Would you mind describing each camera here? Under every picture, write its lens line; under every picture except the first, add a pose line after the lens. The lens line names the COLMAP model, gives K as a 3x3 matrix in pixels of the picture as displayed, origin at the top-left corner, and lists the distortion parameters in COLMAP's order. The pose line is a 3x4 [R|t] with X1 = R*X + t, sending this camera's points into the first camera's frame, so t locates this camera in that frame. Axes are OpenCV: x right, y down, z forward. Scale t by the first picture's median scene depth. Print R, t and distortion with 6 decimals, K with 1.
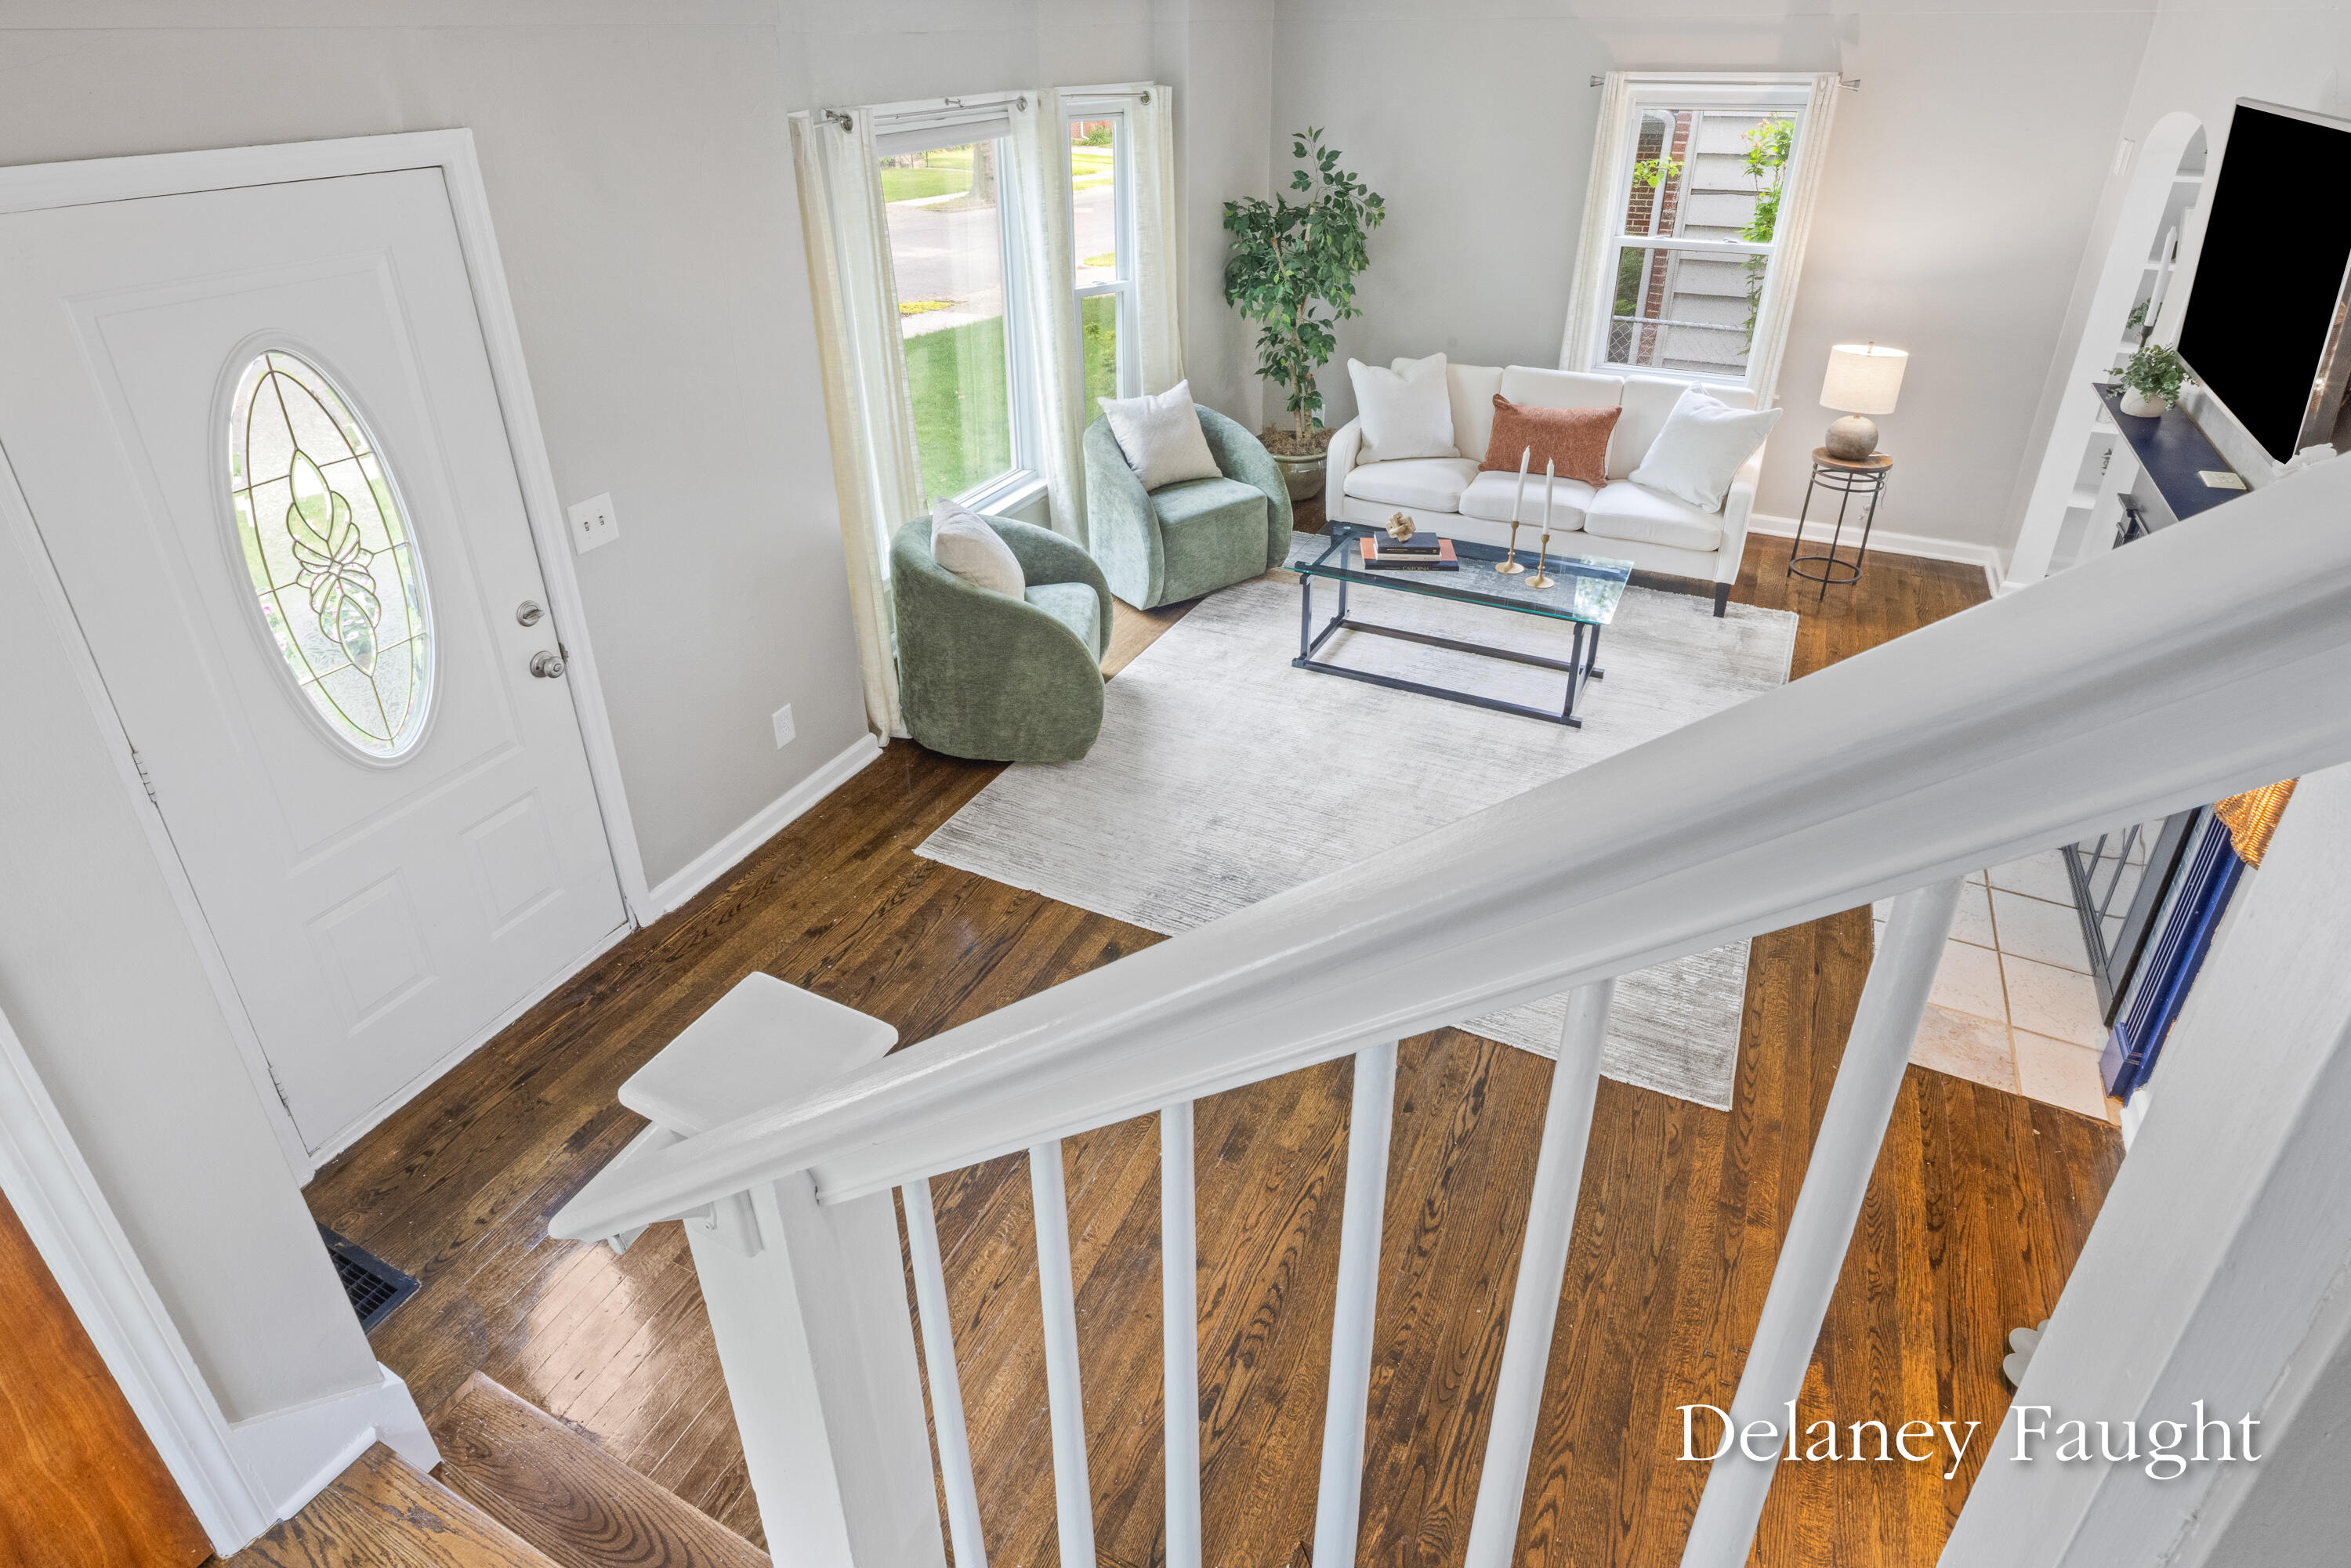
lens RADIAL K [[1226.0, 0, 1179.9], [0, 1226.0, 611.1], [0, 0, 1]] dist [0.004306, -0.011925]
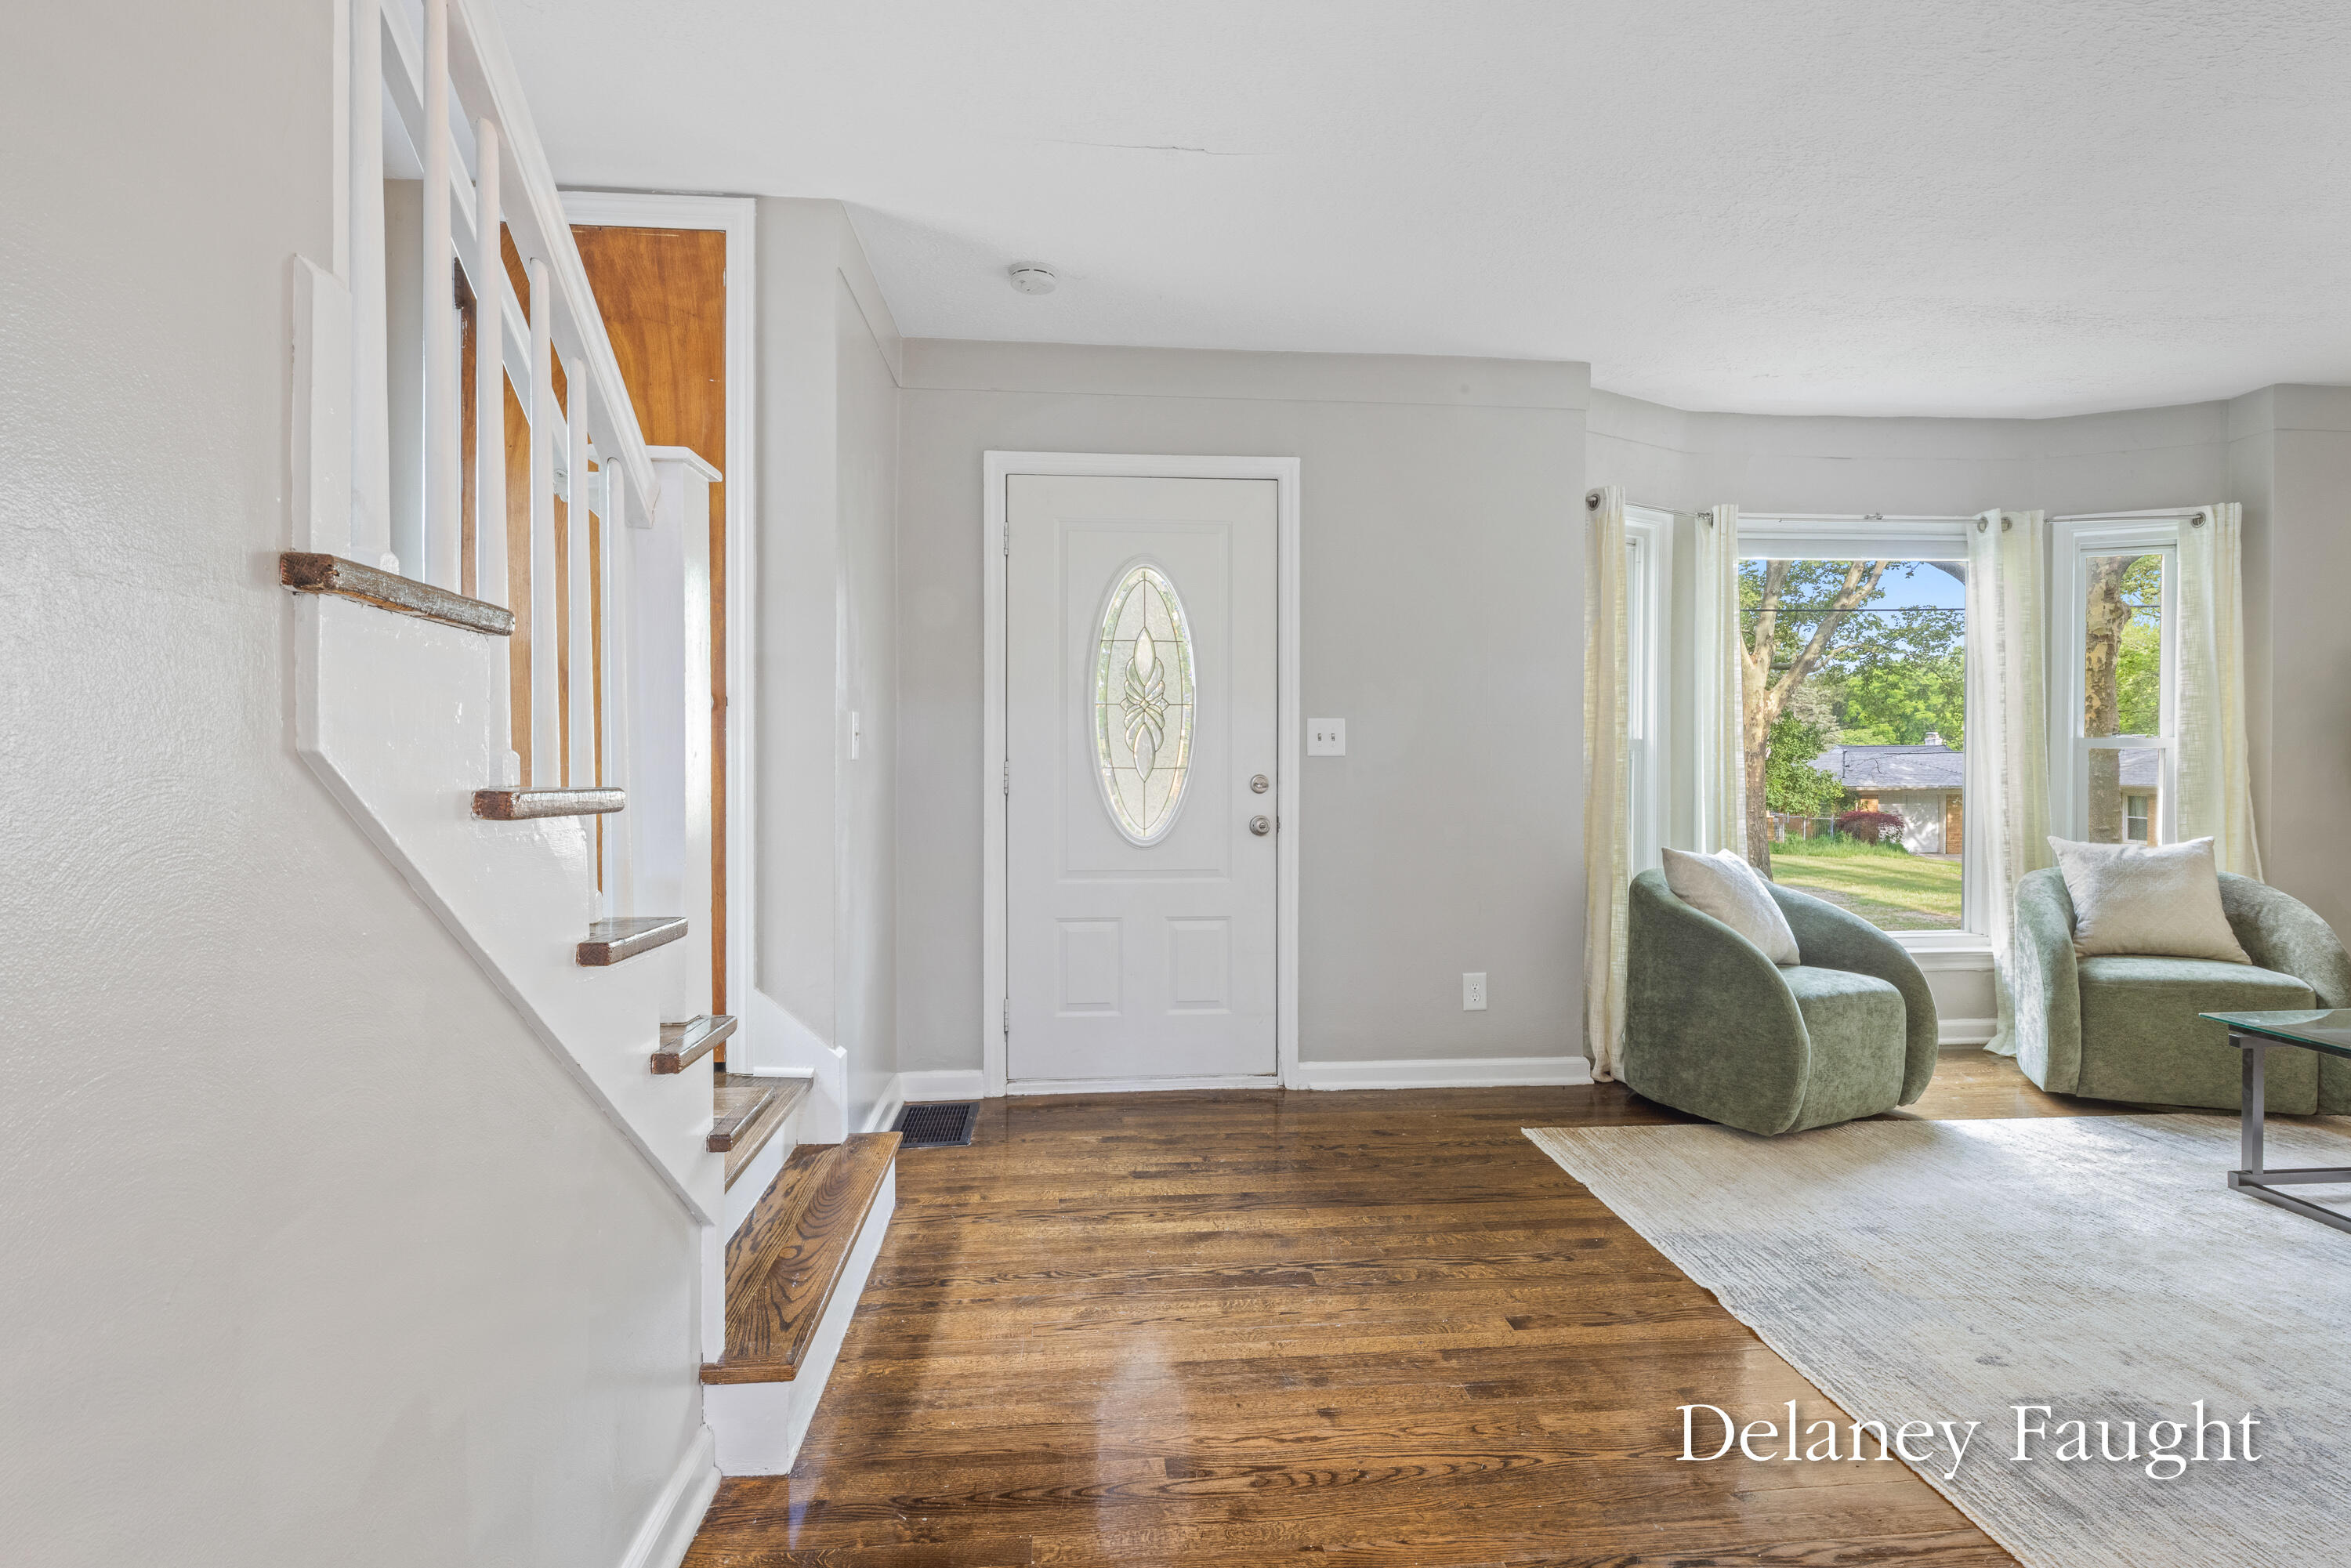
lens RADIAL K [[1155.2, 0, 1201.6], [0, 1155.2, 766.9], [0, 0, 1]] dist [-0.010408, -0.000781]
pose [[0.518250, 0.005084, -0.855214, 0.436828], [-0.364981, 0.905662, -0.215790, 0.231044], [0.773438, 0.423970, 0.471215, 0.263626]]
